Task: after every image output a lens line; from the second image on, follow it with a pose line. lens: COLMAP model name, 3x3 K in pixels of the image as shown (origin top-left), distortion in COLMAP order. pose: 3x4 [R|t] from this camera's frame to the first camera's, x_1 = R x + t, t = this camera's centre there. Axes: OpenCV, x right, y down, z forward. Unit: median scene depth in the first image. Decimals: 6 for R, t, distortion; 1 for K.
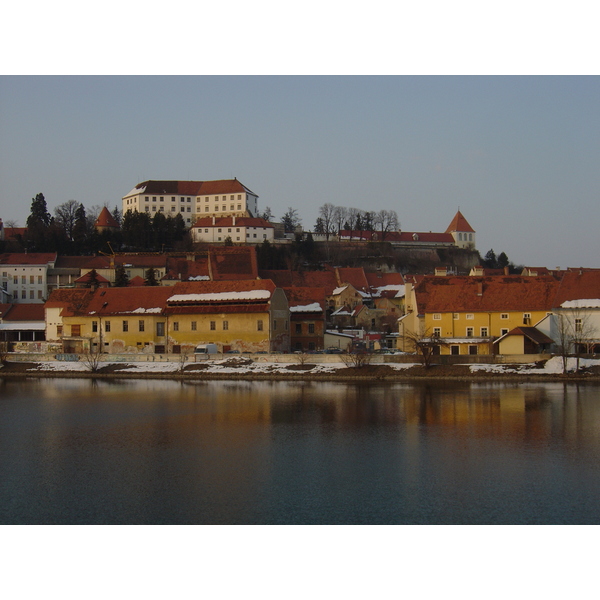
lens RADIAL K [[889.7, 0, 300.0], [0, 889.7, 300.0], [0, 0, 1]] dist [-0.084799, -0.044885]
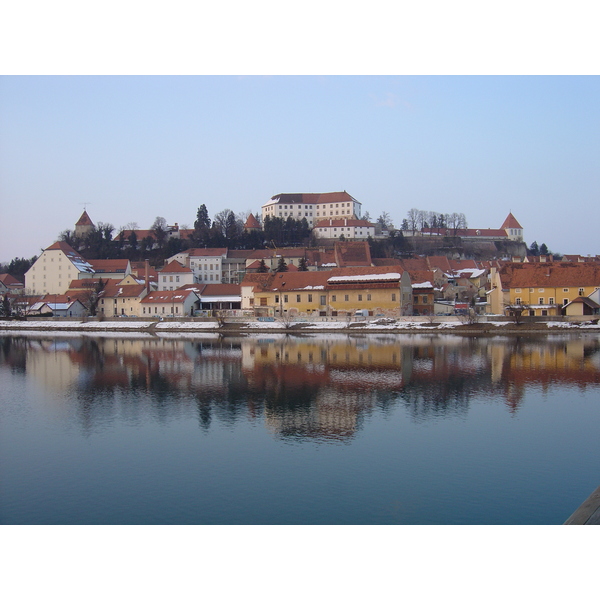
lens RADIAL K [[682.9, 0, 300.0], [0, 682.9, 300.0], [0, 0, 1]] dist [-0.142507, 0.018366]
pose [[0.993963, -0.004067, -0.109640, -0.067706], [0.007197, 0.999577, 0.028162, 0.000311], [0.109479, -0.028781, 0.993572, -0.115183]]
